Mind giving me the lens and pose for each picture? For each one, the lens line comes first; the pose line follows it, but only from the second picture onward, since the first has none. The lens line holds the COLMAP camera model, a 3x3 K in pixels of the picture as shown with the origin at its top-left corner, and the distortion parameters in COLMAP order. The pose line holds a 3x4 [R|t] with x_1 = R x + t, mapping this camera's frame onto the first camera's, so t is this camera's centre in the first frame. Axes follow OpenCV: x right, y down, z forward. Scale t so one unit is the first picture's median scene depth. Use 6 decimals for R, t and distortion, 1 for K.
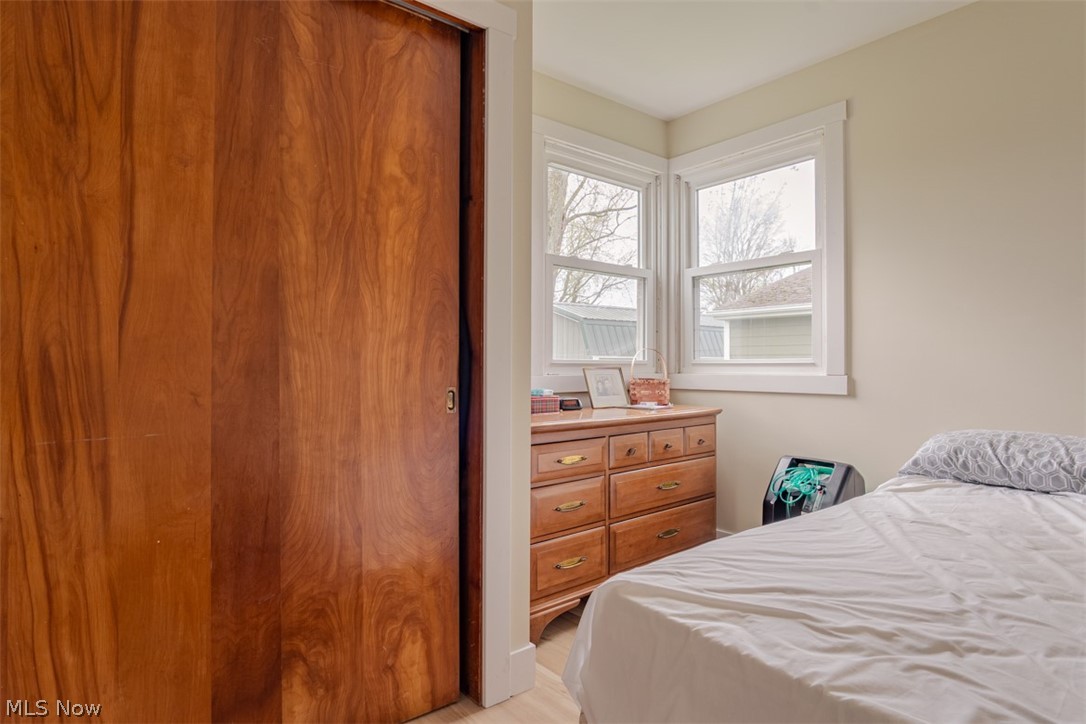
lens RADIAL K [[593.3, 0, 555.9], [0, 593.3, 361.3], [0, 0, 1]] dist [-0.024478, 0.001986]
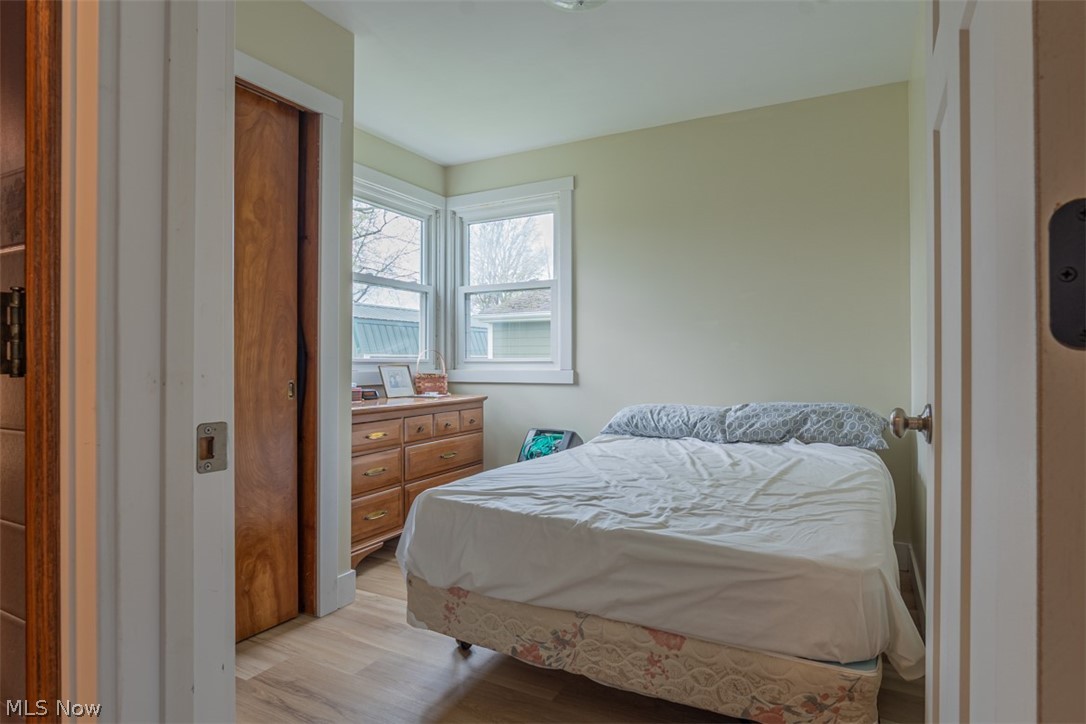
lens RADIAL K [[593.3, 0, 555.9], [0, 593.3, 361.3], [0, 0, 1]] dist [-0.024478, 0.001986]
pose [[0.924118, -0.000565, 0.382107, -0.095717], [-0.000869, 0.999993, 0.003580, -0.002497], [-0.382106, -0.003641, 0.924111, -0.319713]]
